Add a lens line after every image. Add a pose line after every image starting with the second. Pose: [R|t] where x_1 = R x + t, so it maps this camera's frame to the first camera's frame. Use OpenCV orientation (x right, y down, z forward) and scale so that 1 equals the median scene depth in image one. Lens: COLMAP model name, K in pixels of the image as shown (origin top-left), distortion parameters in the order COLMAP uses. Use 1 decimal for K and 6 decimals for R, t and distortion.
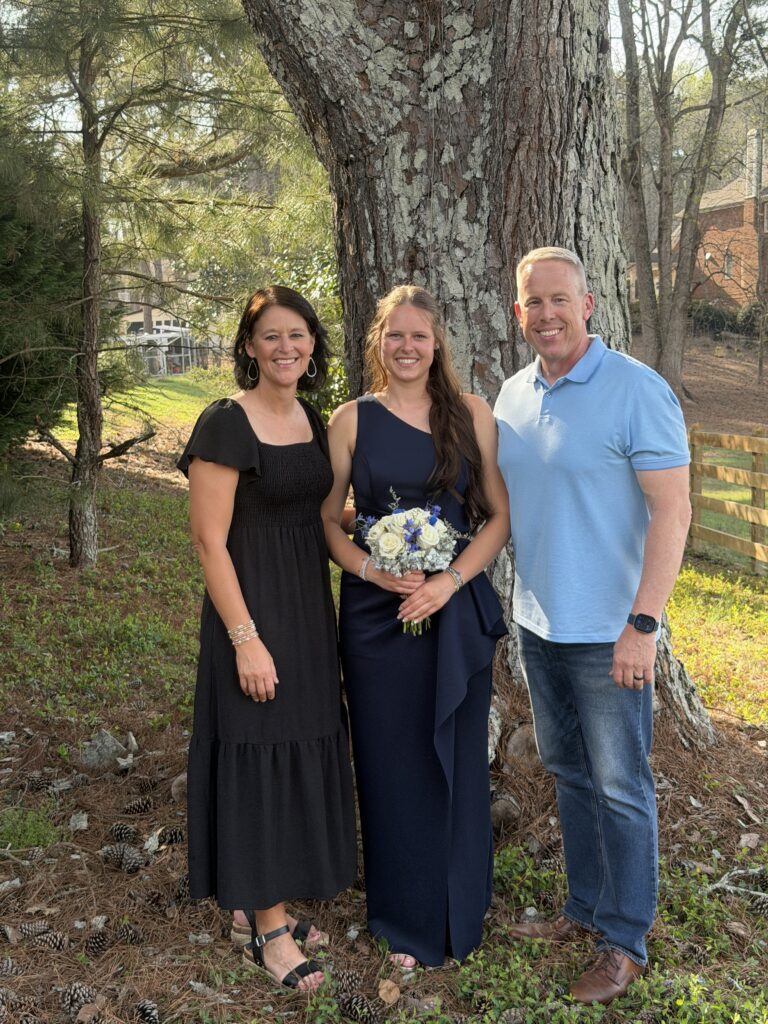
lens RADIAL K [[1415.5, 0, 392.1], [0, 1415.5, 514.5], [0, 0, 1]] dist [0.100430, 0.000000]
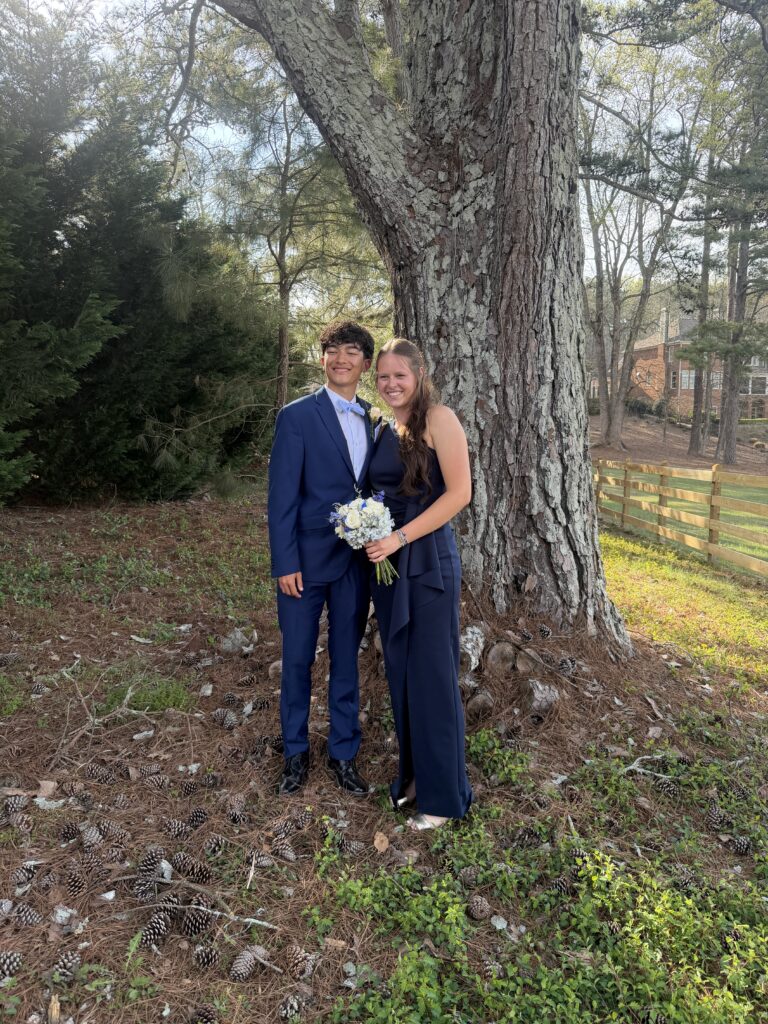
lens RADIAL K [[701.5, 0, 385.9], [0, 701.5, 520.0], [0, 0, 1]] dist [0.056620, -0.062502]
pose [[0.992650, 0.032991, -0.116439, 0.052429], [-0.030388, 0.999249, 0.024060, 0.006043], [0.117145, -0.020345, 0.992906, 0.245212]]
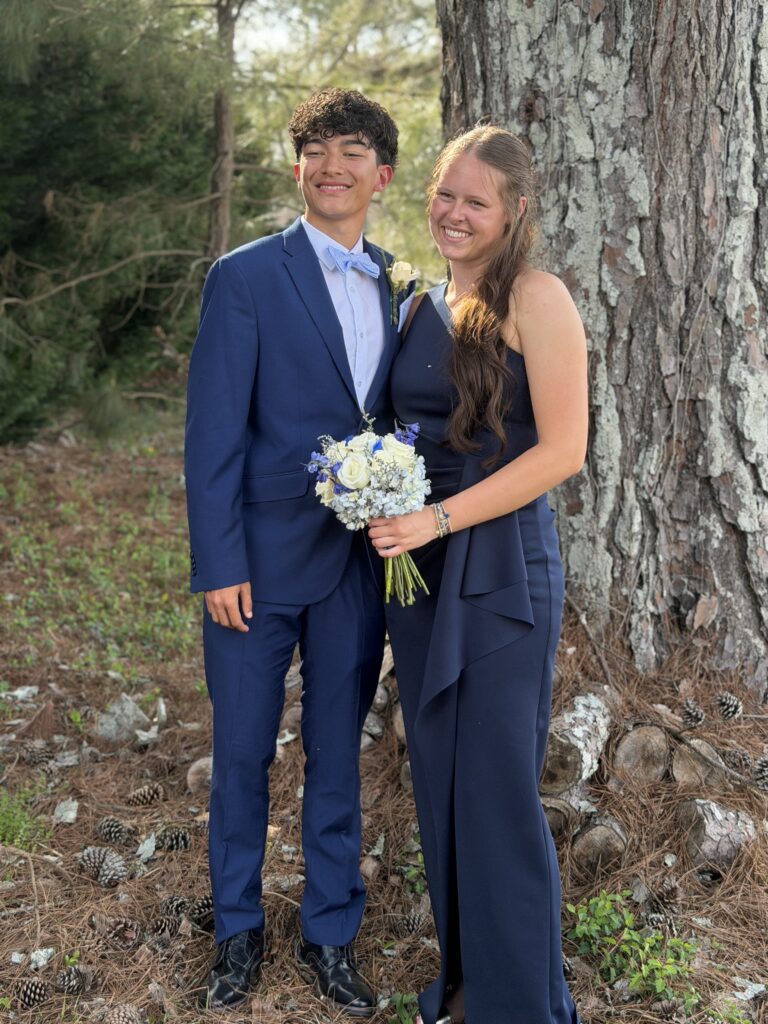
lens RADIAL K [[1444.1, 0, 403.0], [0, 1444.1, 516.2], [0, 0, 1]] dist [0.074394, 0.000000]
pose [[0.989625, 0.045159, -0.136396, 0.063650], [-0.039646, 0.998294, 0.042868, 0.008198], [0.138099, -0.037016, 0.989726, 0.212904]]
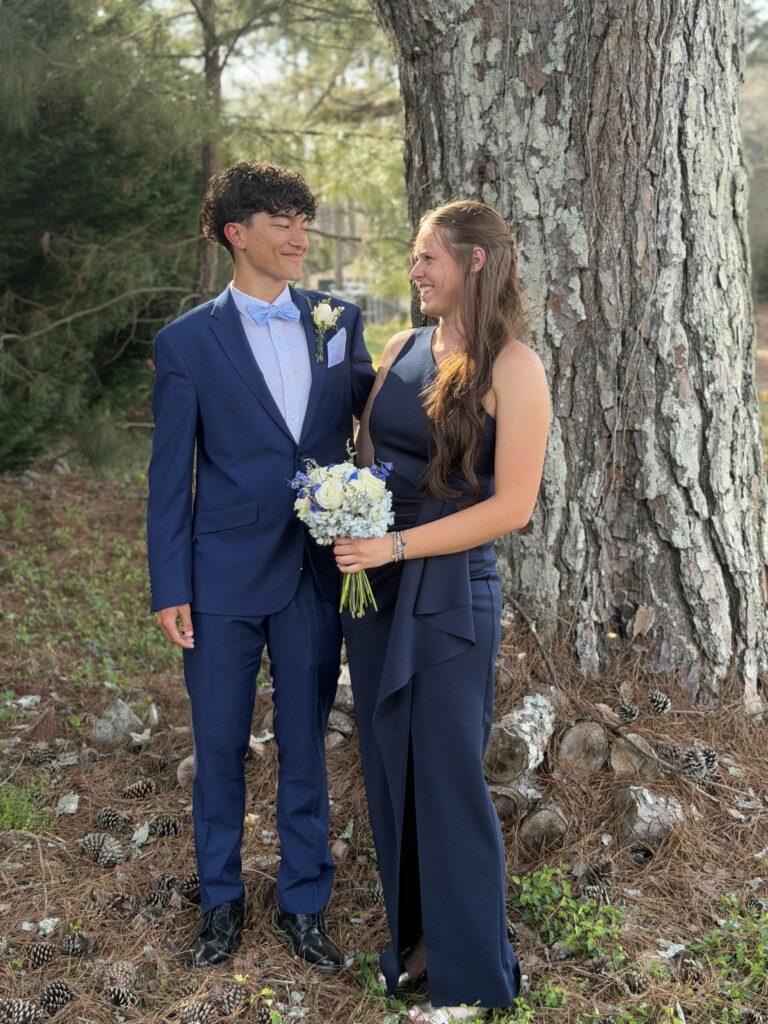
lens RADIAL K [[1444.1, 0, 402.6], [0, 1444.1, 517.4], [0, 0, 1]] dist [0.074394, 0.000000]
pose [[0.990568, 0.036648, -0.132033, 0.090249], [-0.033415, 0.999087, 0.026620, 0.006614], [0.132888, -0.021957, 0.990888, 0.128716]]
